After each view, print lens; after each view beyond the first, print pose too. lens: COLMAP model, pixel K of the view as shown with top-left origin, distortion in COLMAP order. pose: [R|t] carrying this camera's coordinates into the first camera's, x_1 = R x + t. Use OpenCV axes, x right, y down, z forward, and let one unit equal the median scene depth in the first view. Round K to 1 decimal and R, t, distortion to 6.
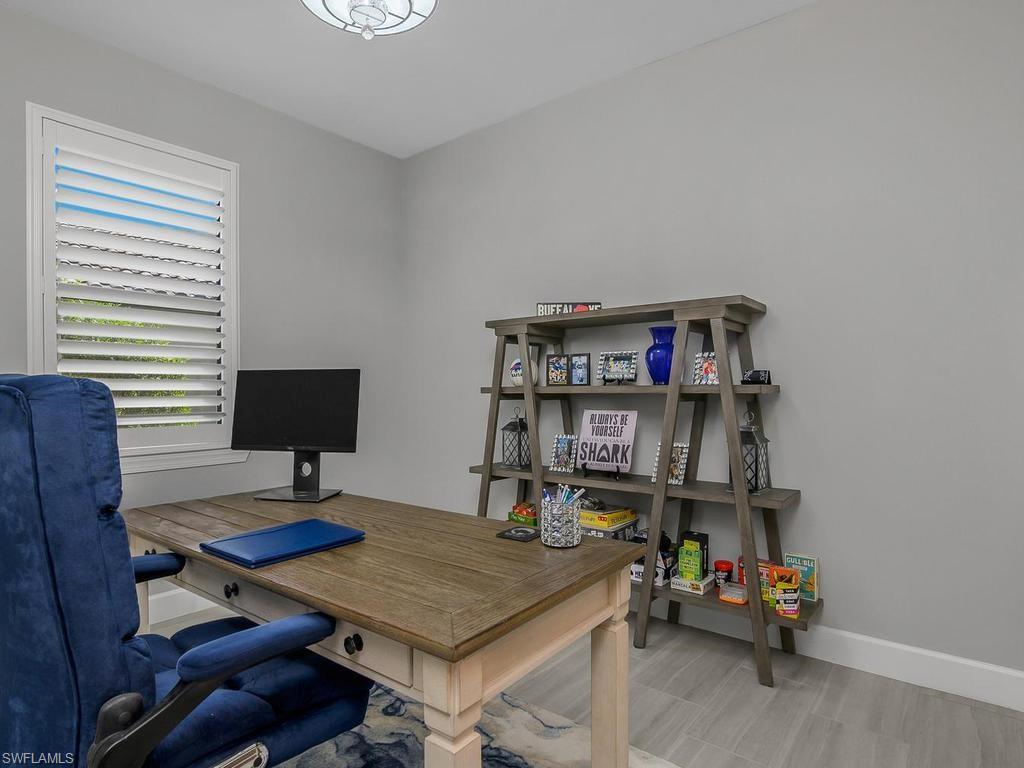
lens RADIAL K [[577.2, 0, 511.2], [0, 577.2, 390.2], [0, 0, 1]] dist [-0.018935, 0.001171]
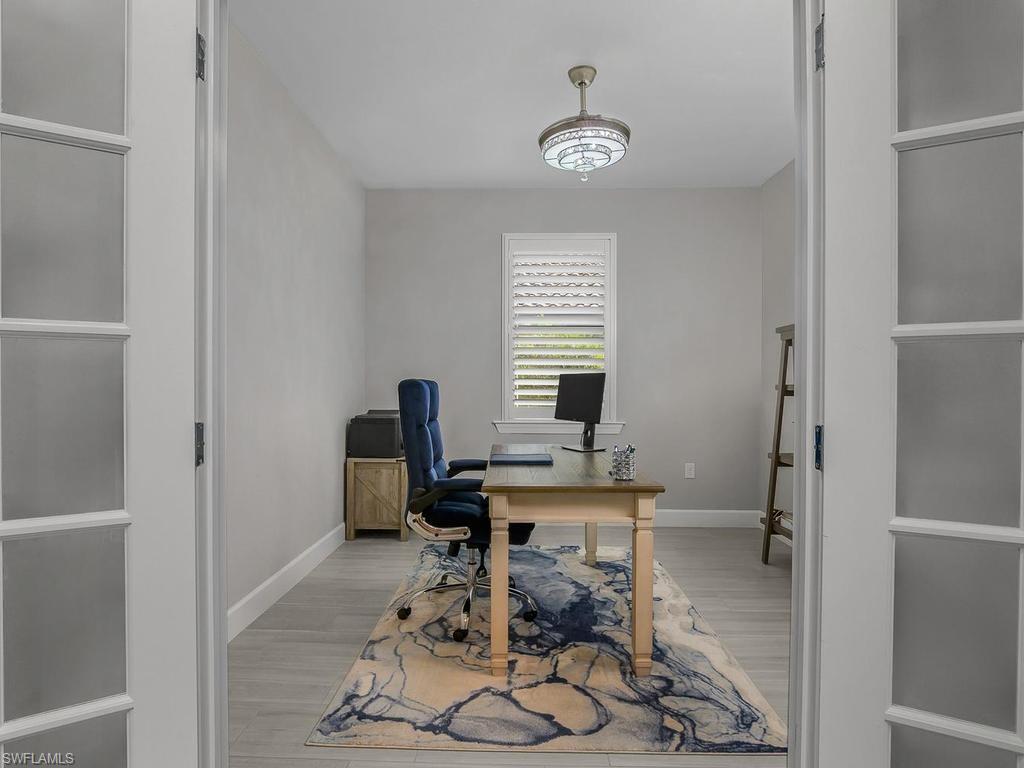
lens RADIAL K [[577.2, 0, 511.2], [0, 577.2, 390.2], [0, 0, 1]] dist [-0.018935, 0.001171]
pose [[0.605384, 0.014004, -0.795810, 0.632083], [-0.008008, 0.999902, 0.011503, -0.003561], [0.795893, -0.000590, 0.605437, -0.137881]]
